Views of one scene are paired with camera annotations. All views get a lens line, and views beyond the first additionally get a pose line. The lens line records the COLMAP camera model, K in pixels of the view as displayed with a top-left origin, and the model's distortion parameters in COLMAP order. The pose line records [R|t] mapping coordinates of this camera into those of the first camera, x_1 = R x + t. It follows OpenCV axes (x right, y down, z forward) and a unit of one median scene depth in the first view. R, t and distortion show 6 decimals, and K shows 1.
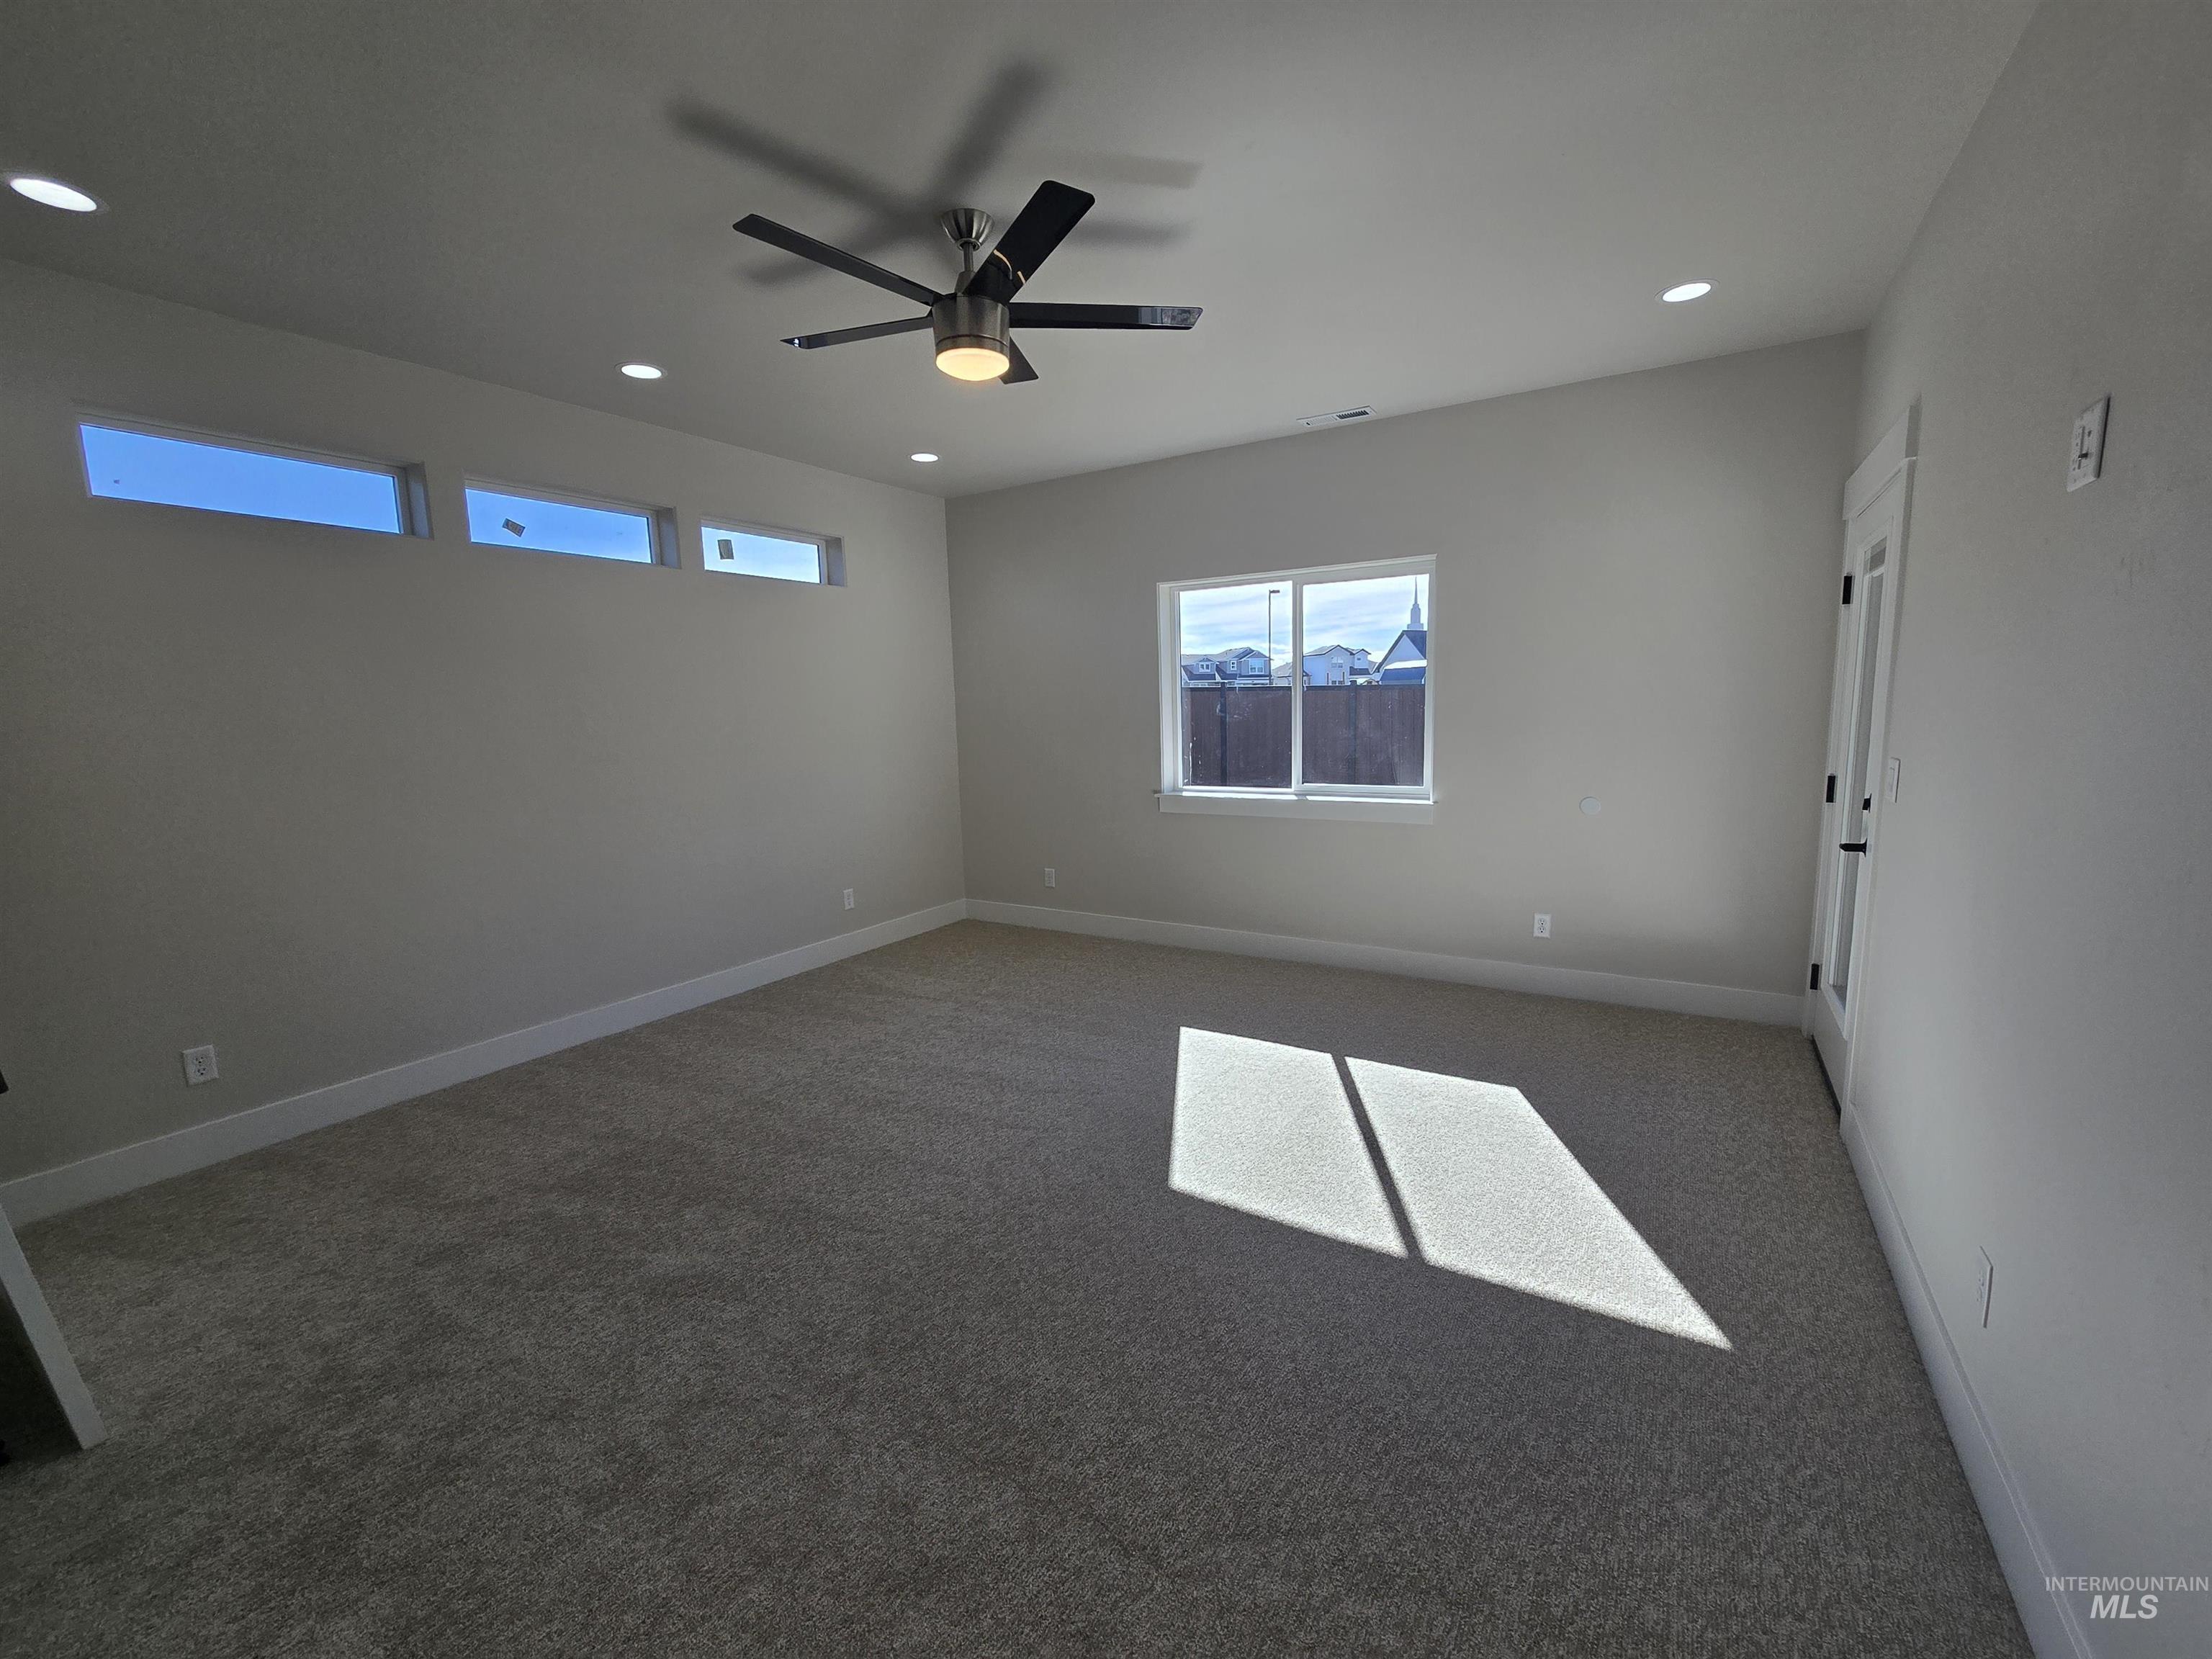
lens RADIAL K [[906.8, 0, 1105.7], [0, 906.8, 833.0], [0, 0, 1]] dist [-0.006234, 0.001427]
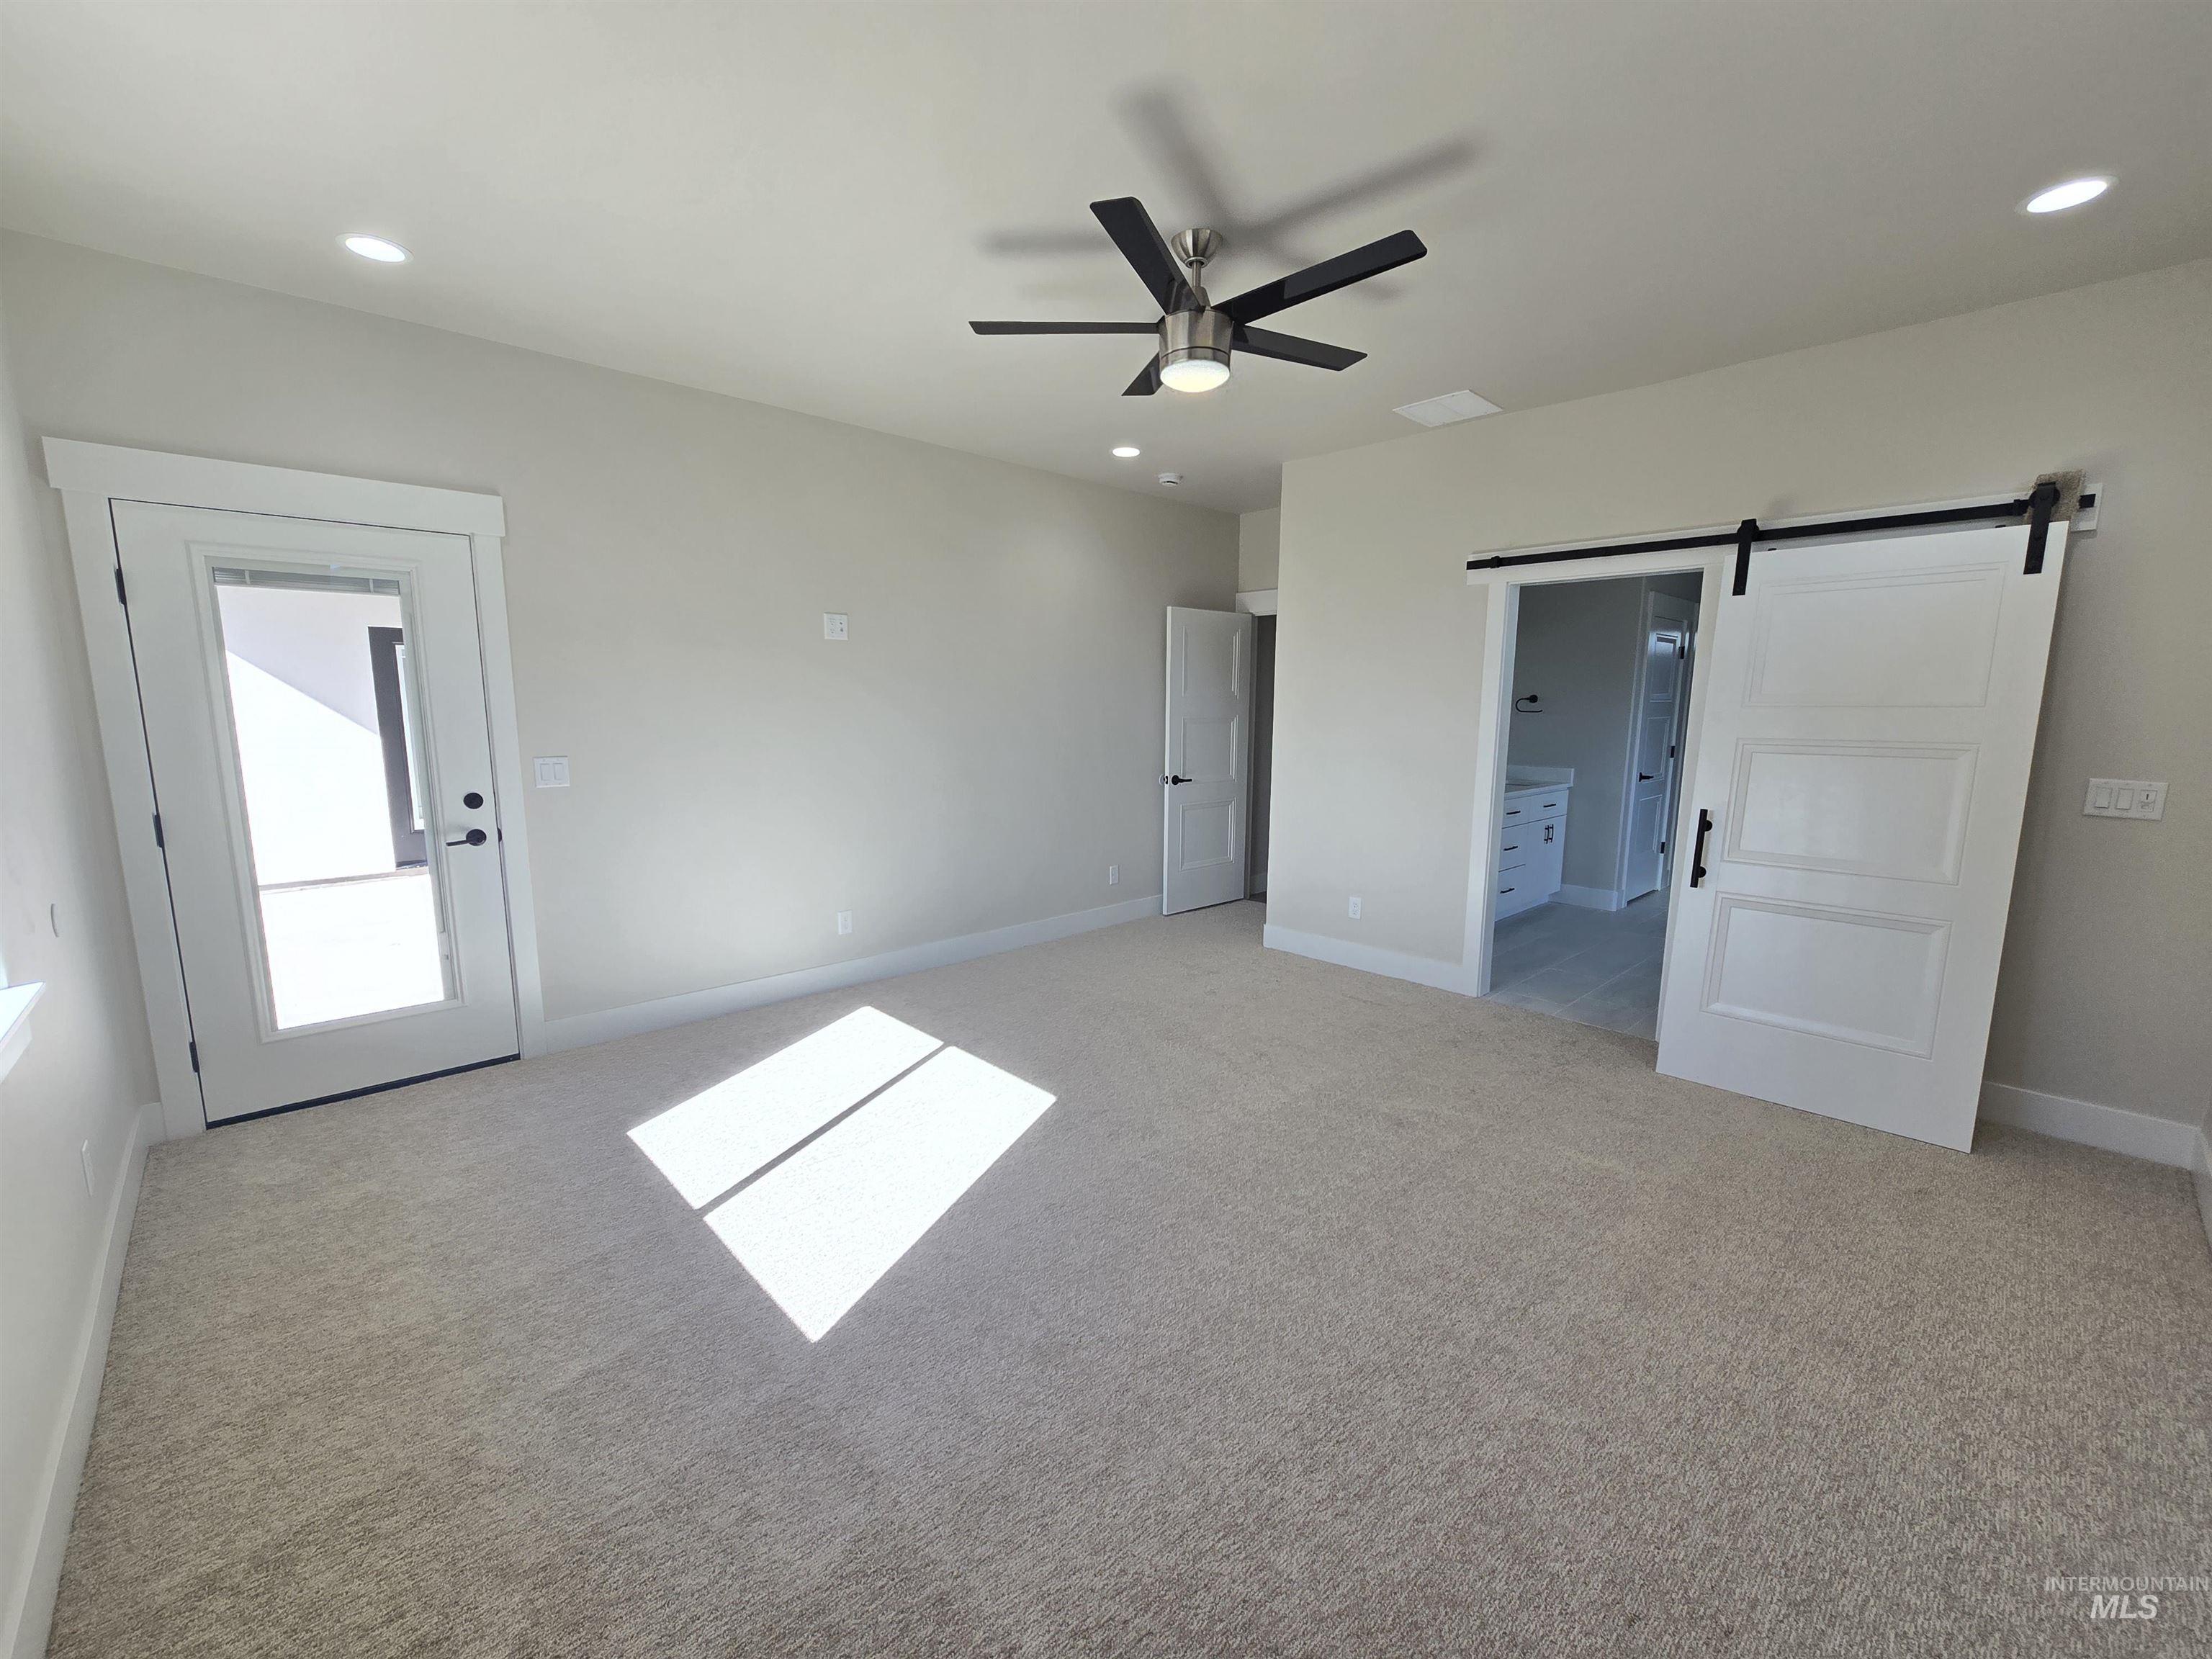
lens RADIAL K [[906.8, 0, 1102.5], [0, 906.8, 846.1], [0, 0, 1]] dist [-0.006234, 0.001427]
pose [[-0.965814, -0.019555, 0.258496, -0.183710], [0.057356, 0.956319, 0.286642, -0.173530], [-0.252810, 0.291669, -0.922505, 1.216709]]
